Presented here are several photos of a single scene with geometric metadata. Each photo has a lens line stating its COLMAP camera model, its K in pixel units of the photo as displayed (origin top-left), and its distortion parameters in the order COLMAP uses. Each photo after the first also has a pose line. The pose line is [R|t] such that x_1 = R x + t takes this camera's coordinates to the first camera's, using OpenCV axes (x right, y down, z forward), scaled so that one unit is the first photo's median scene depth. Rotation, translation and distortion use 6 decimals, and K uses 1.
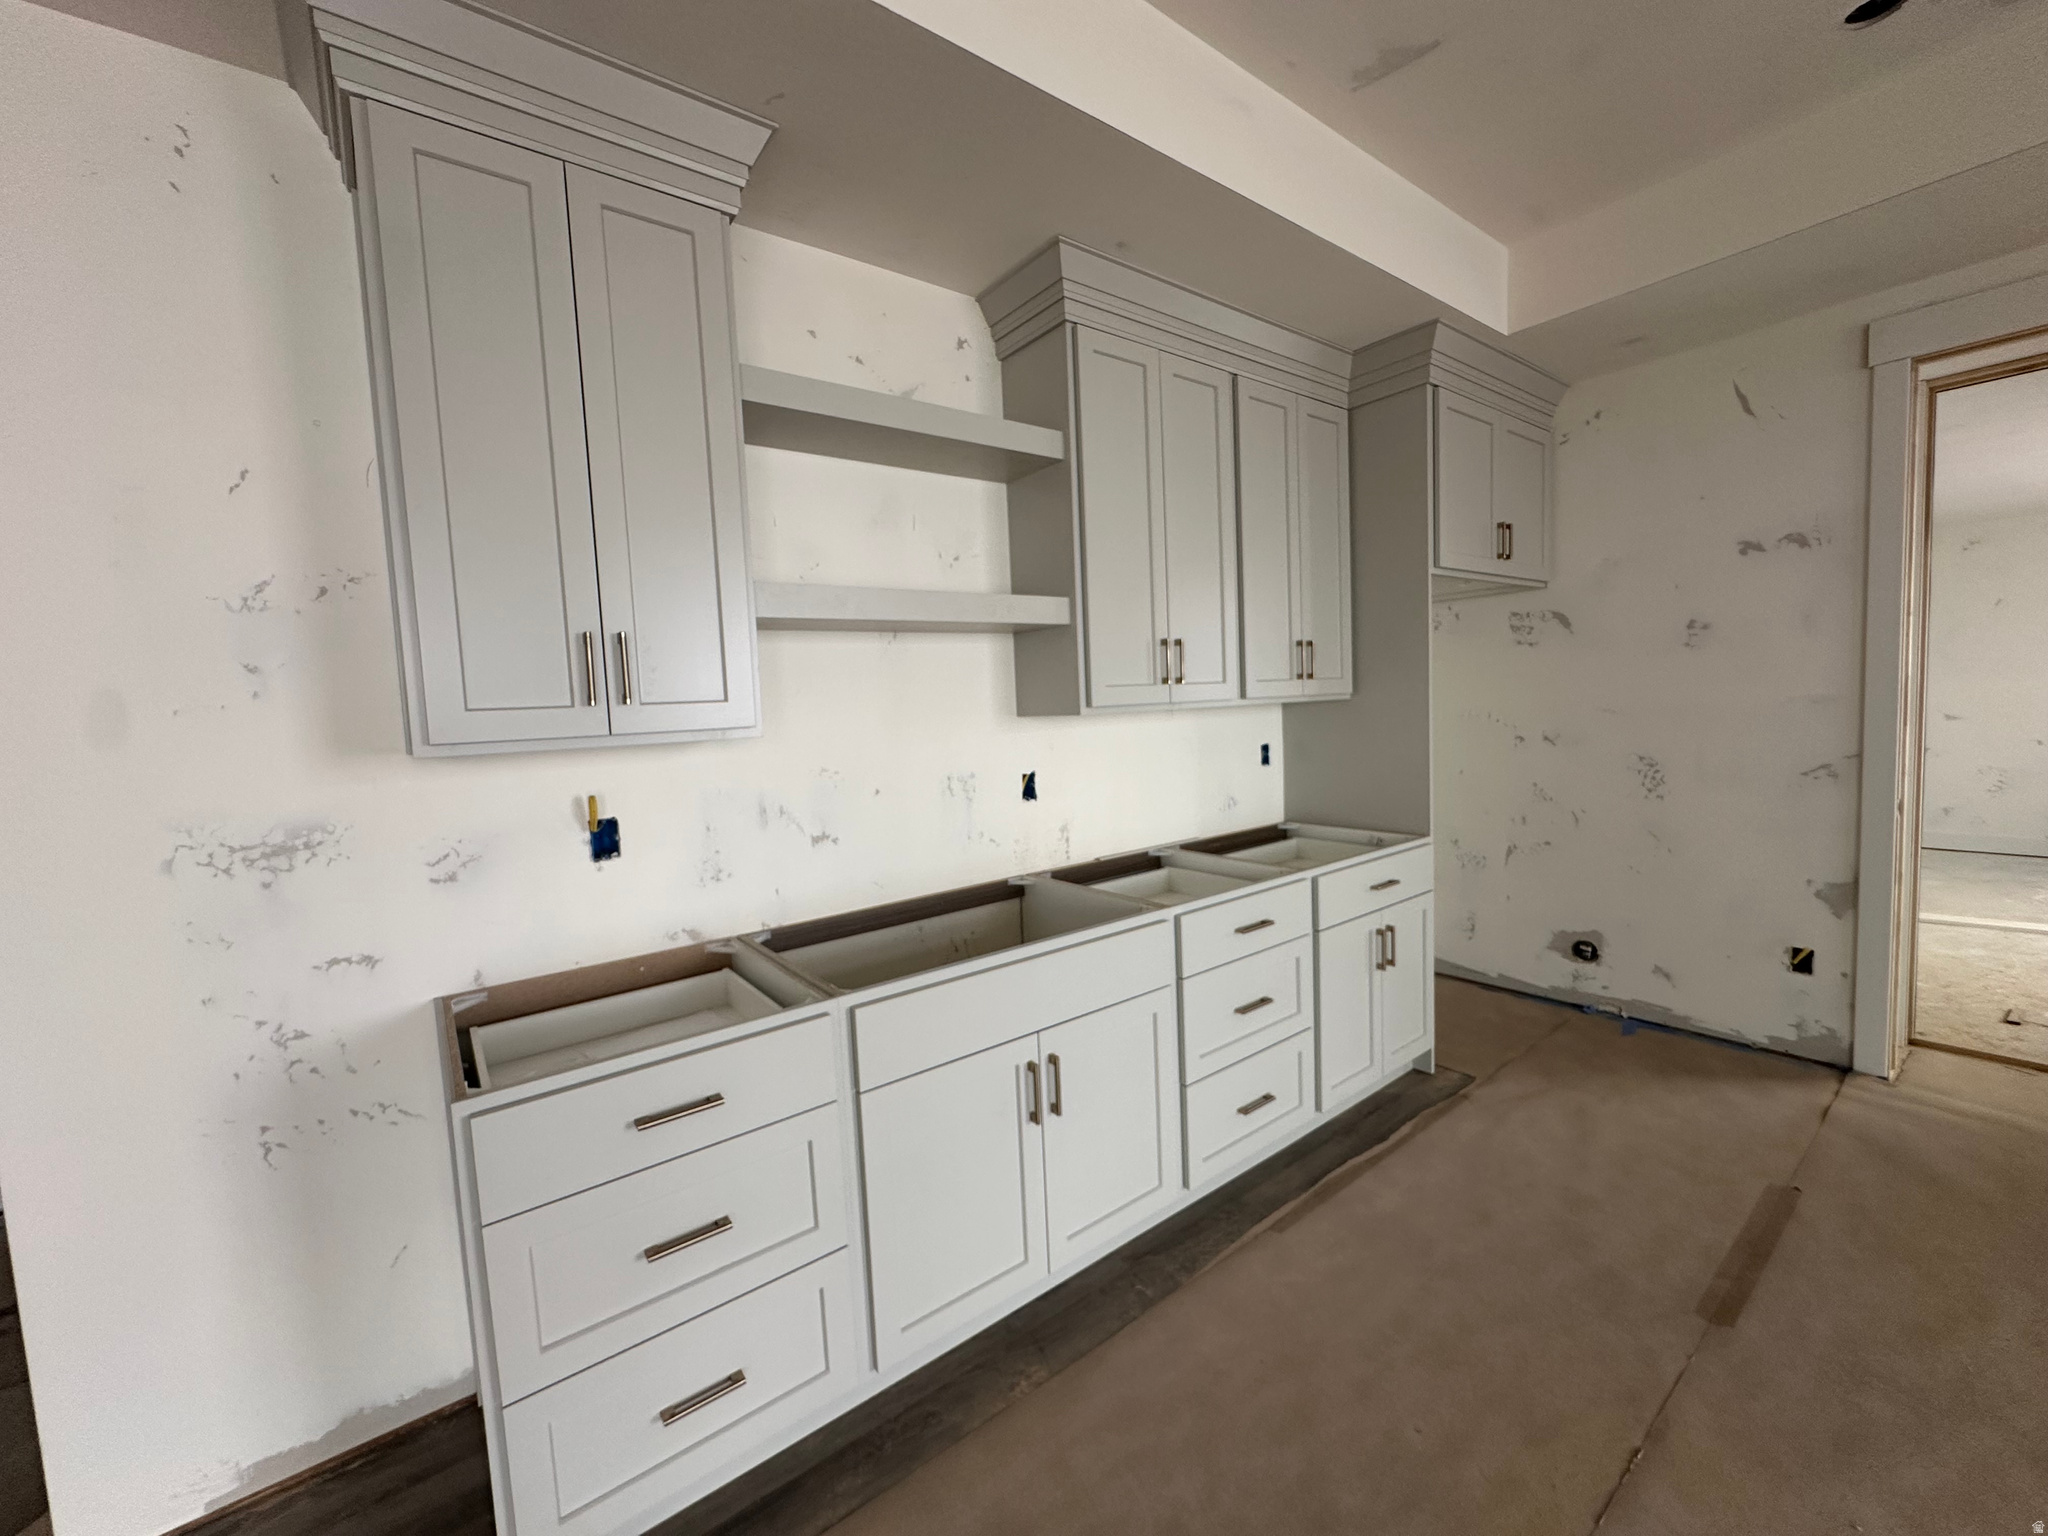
lens RADIAL K [[819.3, 0, 1024.0], [0, 819.3, 768.0], [0, 0, 1]] dist [-0.003707, -0.000214]
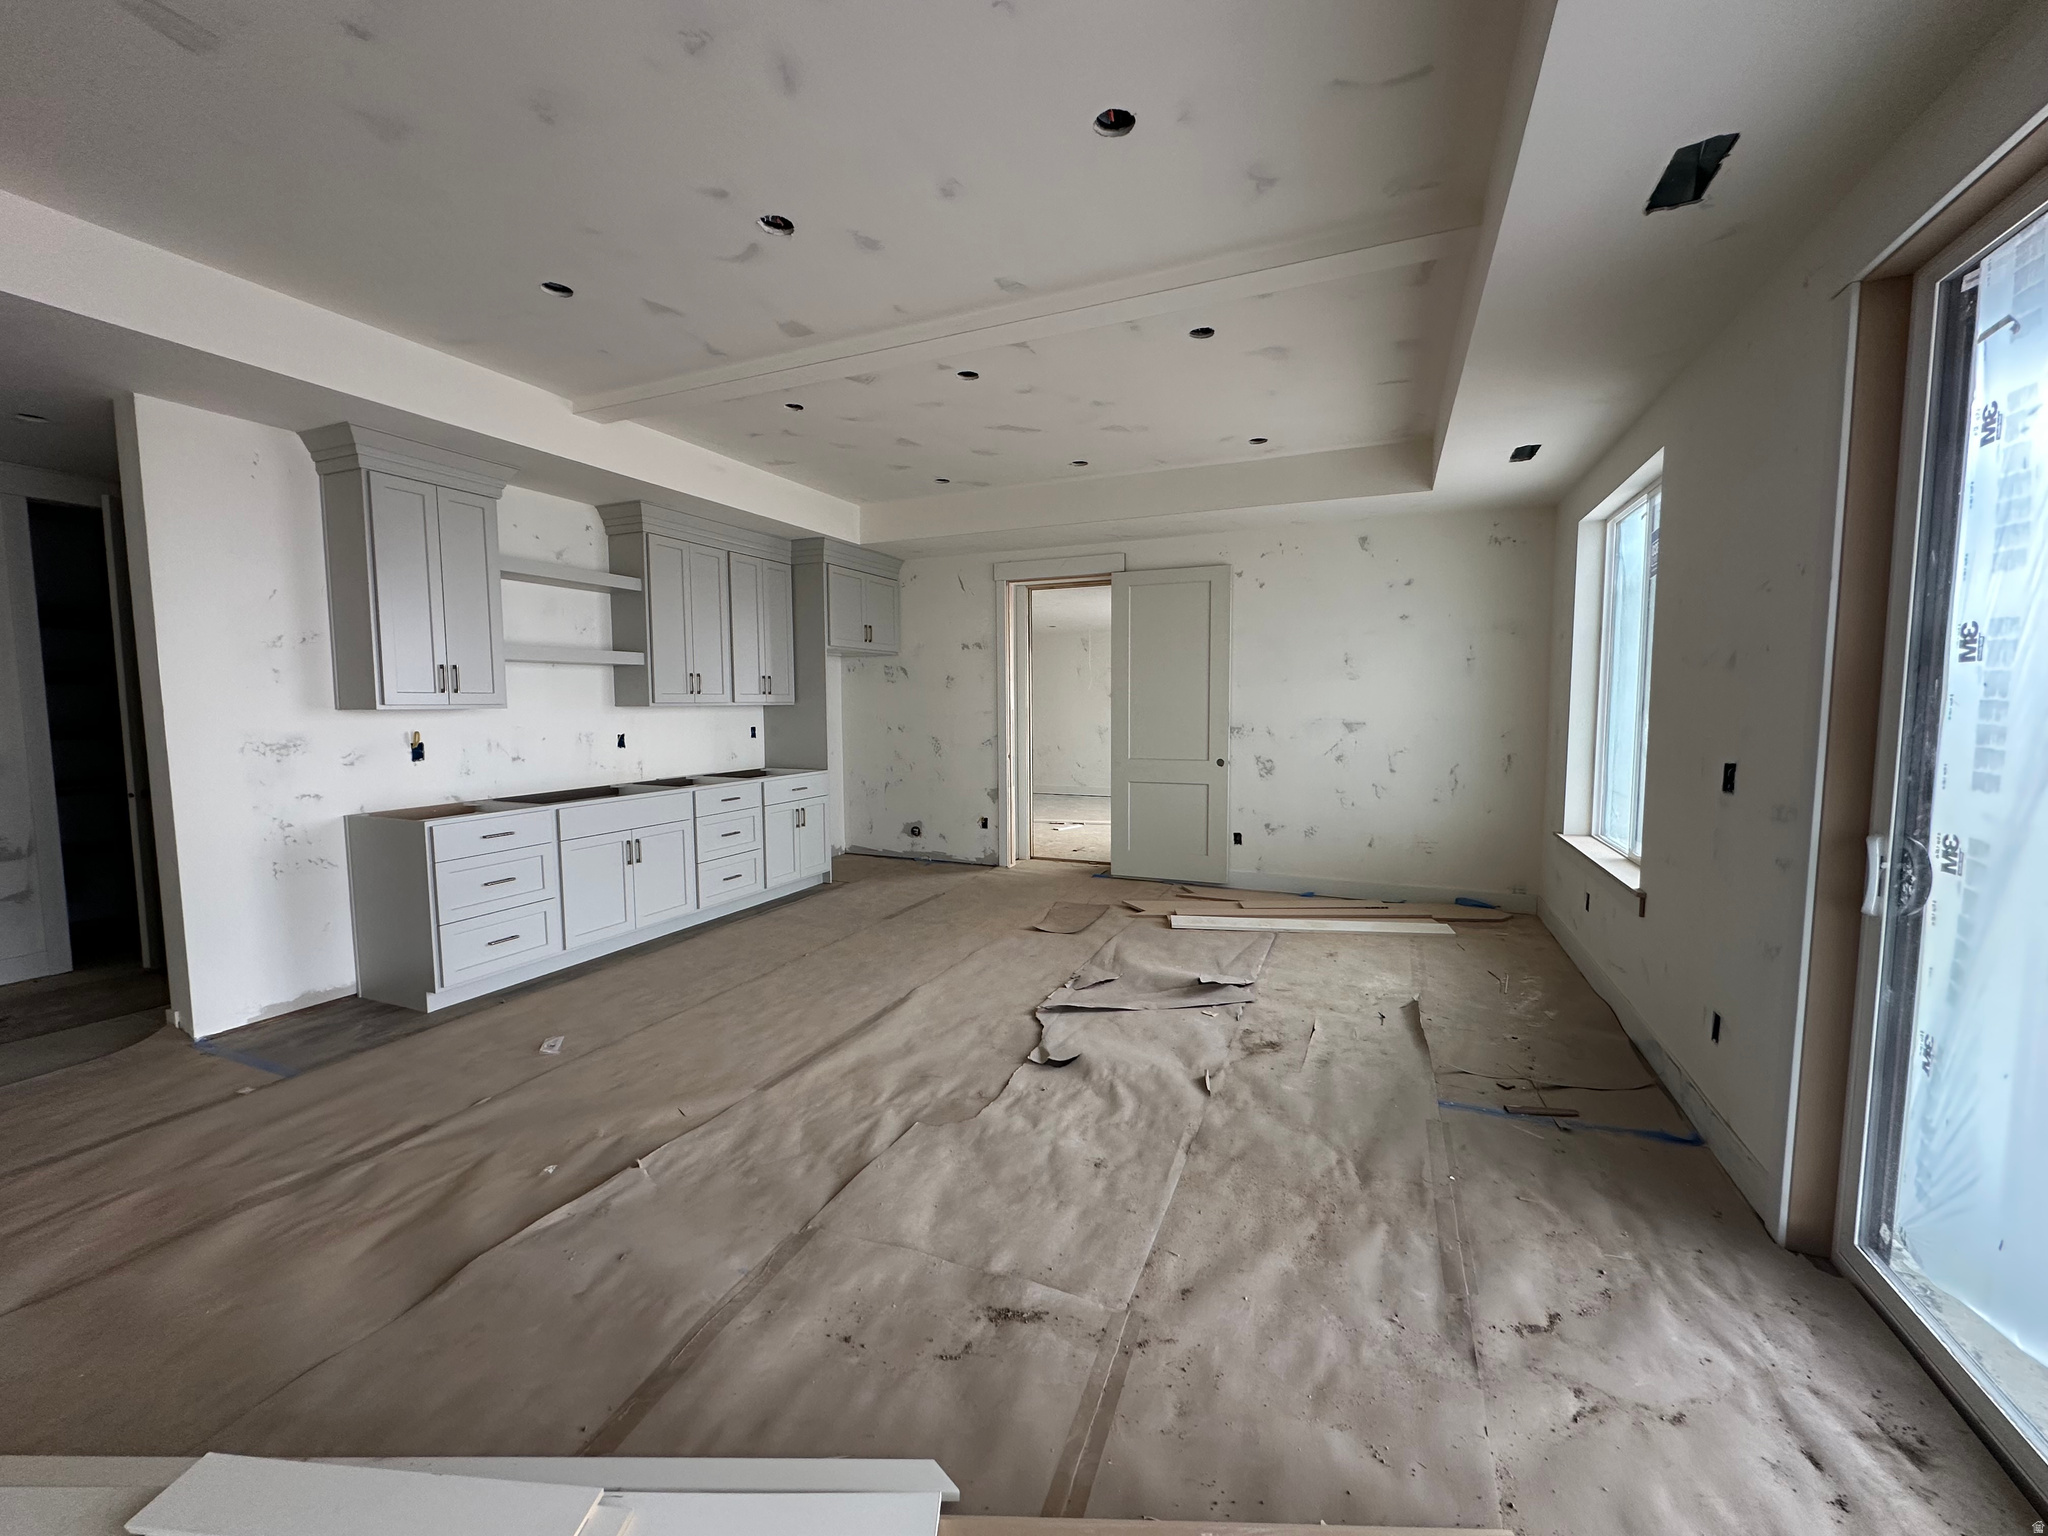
lens RADIAL K [[813.4, 0, 1025.7], [0, 813.4, 765.6], [0, 0, 1]] dist [-0.001017, -0.000043]
pose [[0.874082, 0.002910, 0.485769, -0.096965], [0.004176, 0.999900, -0.013505, 0.115192], [-0.485760, 0.013833, 0.873983, -1.253613]]
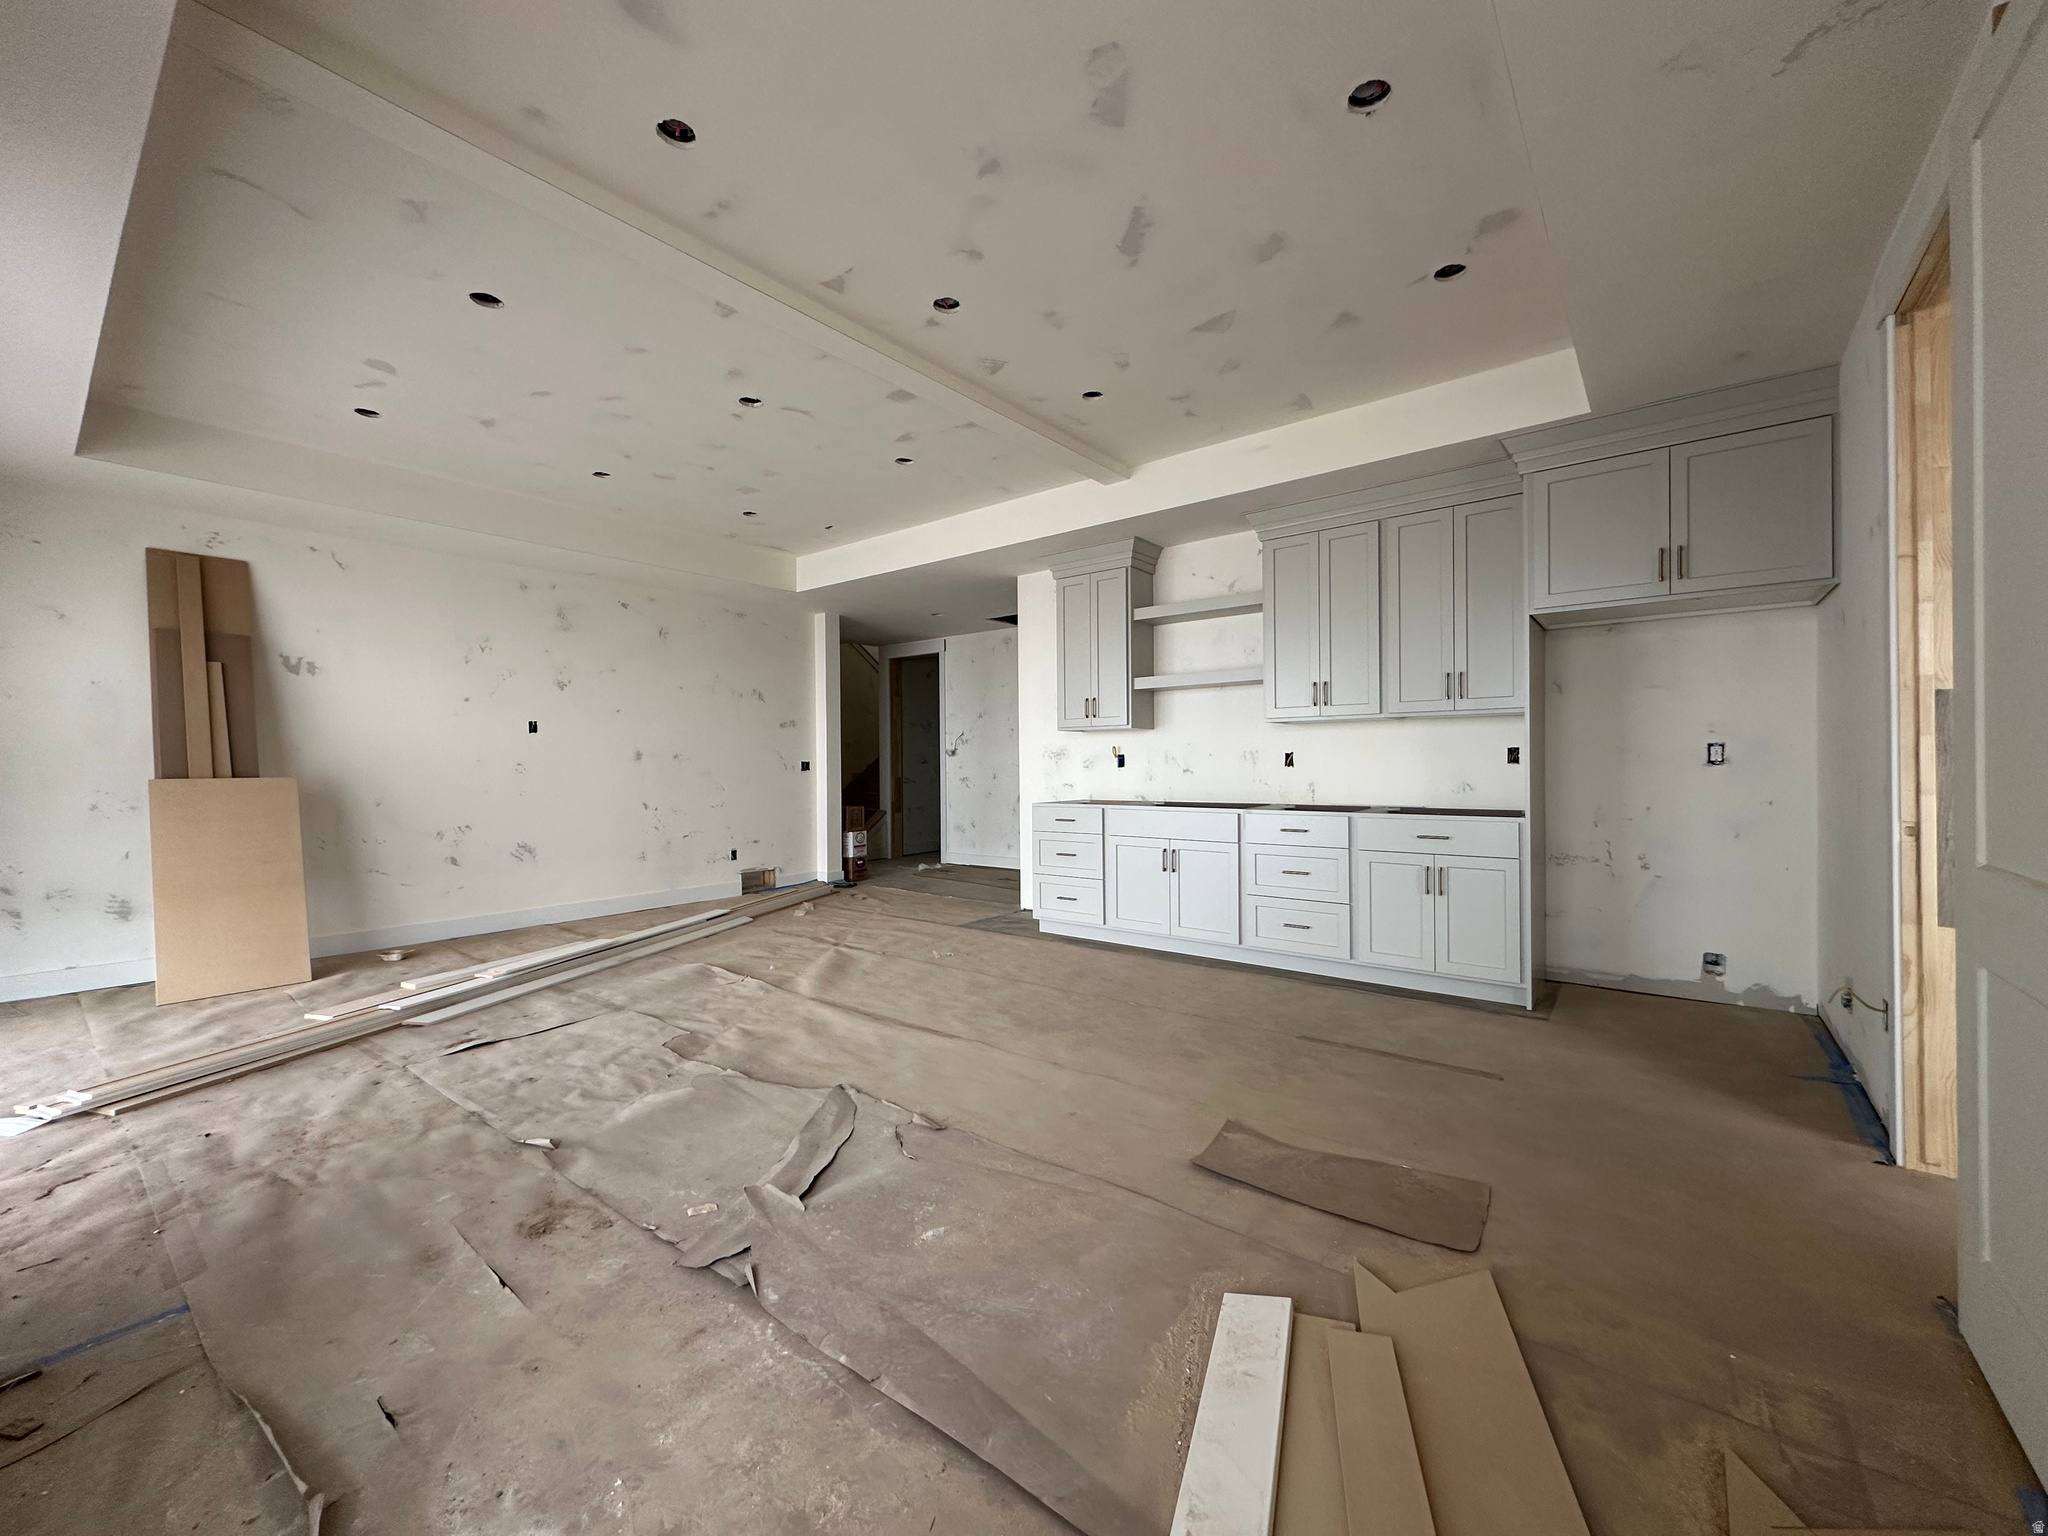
lens RADIAL K [[813.4, 0, 1025.7], [0, 813.4, 765.6], [0, 0, 1]] dist [-0.001017, -0.000043]
pose [[0.241781, 0.047309, -0.969177, 1.724479], [-0.079638, 0.996409, 0.028771, 0.031451], [0.967057, 0.070227, 0.244680, -0.083954]]
